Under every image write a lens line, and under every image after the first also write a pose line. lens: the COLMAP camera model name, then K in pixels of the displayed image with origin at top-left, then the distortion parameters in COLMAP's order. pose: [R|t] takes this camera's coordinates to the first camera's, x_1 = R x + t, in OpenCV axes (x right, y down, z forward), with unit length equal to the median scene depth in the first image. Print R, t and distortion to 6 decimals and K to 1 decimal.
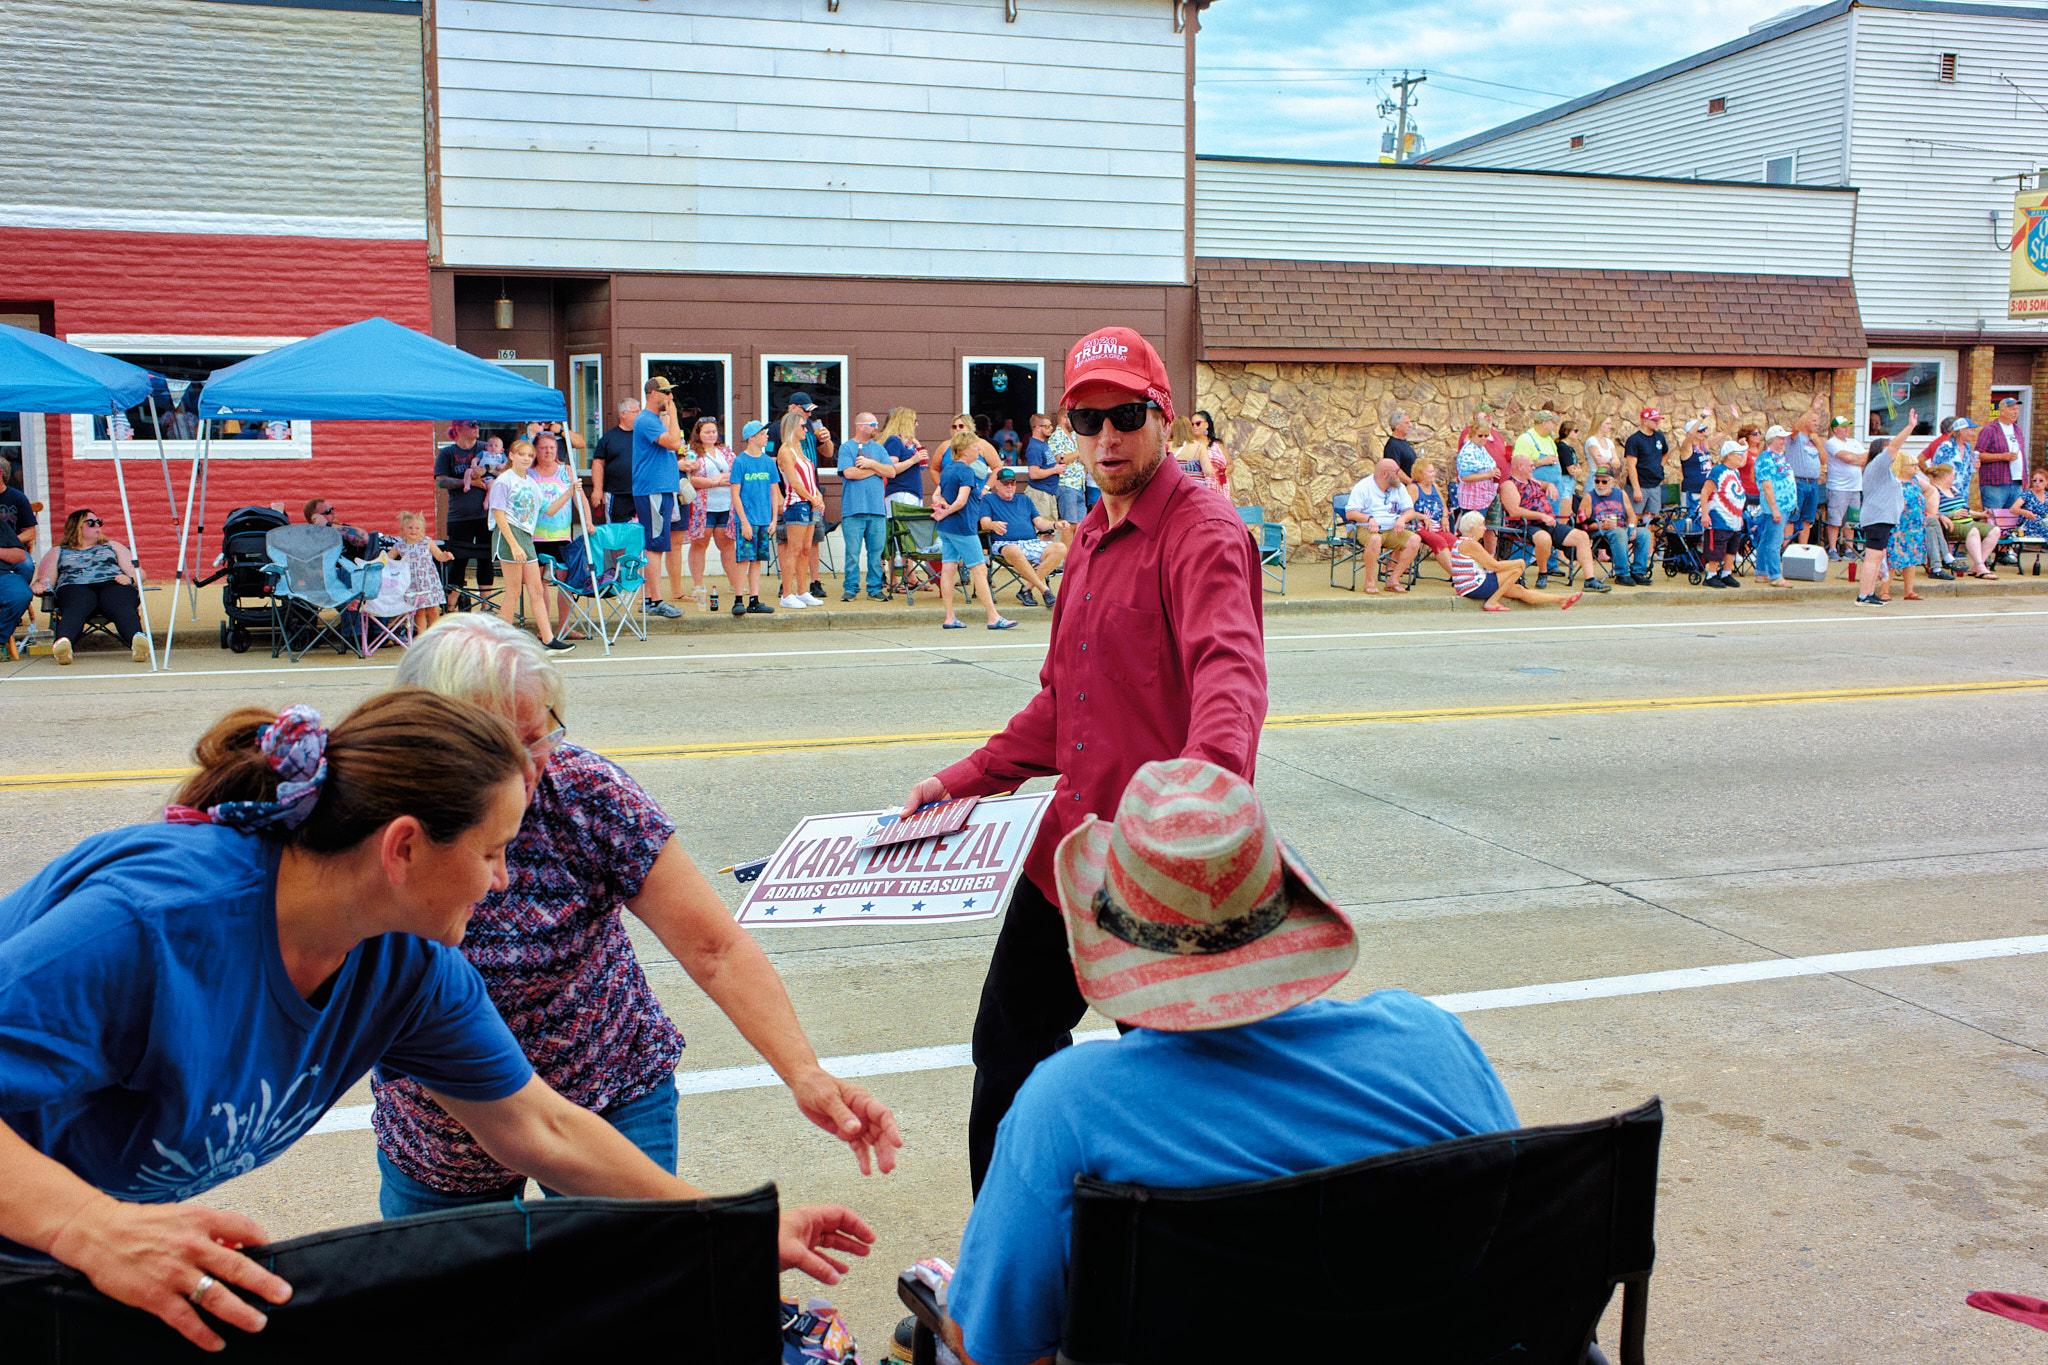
lens RADIAL K [[2099.4, 0, 1026.7], [0, 2099.4, 667.2], [0, 0, 1]] dist [-0.072848, 0.220511]
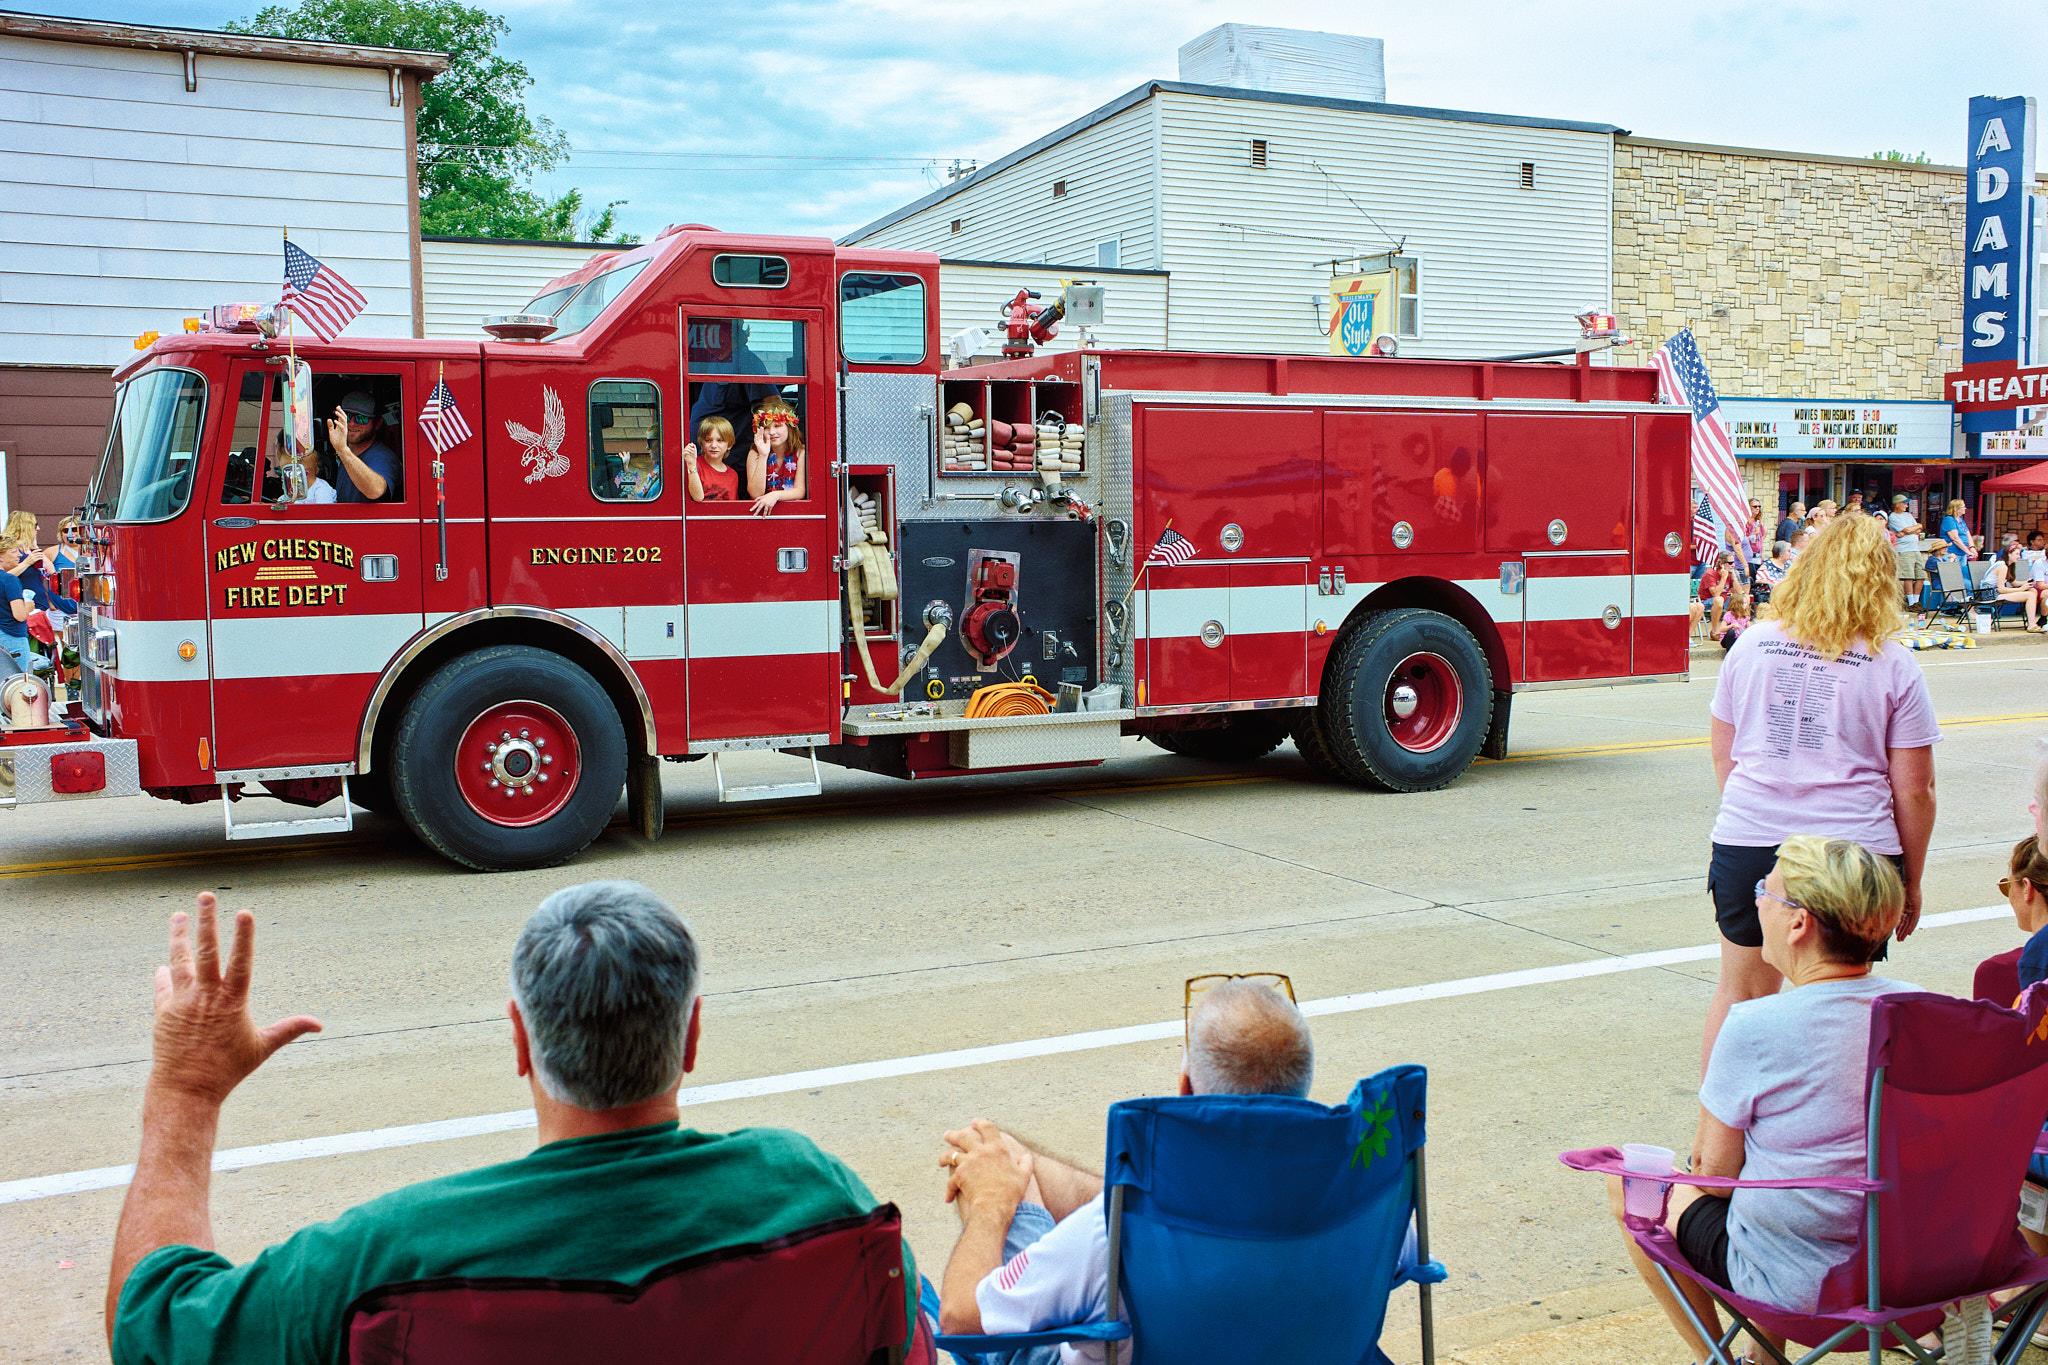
lens RADIAL K [[2095.5, 0, 1024.0], [0, 2095.5, 682.5], [0, 0, 1]] dist [-0.074175, 0.215506]
pose [[0.991278, -0.022817, 0.129795, 0.210081], [0.027322, 0.999081, -0.033038, -0.005478], [-0.128922, 0.036296, 0.990990, 0.041441]]
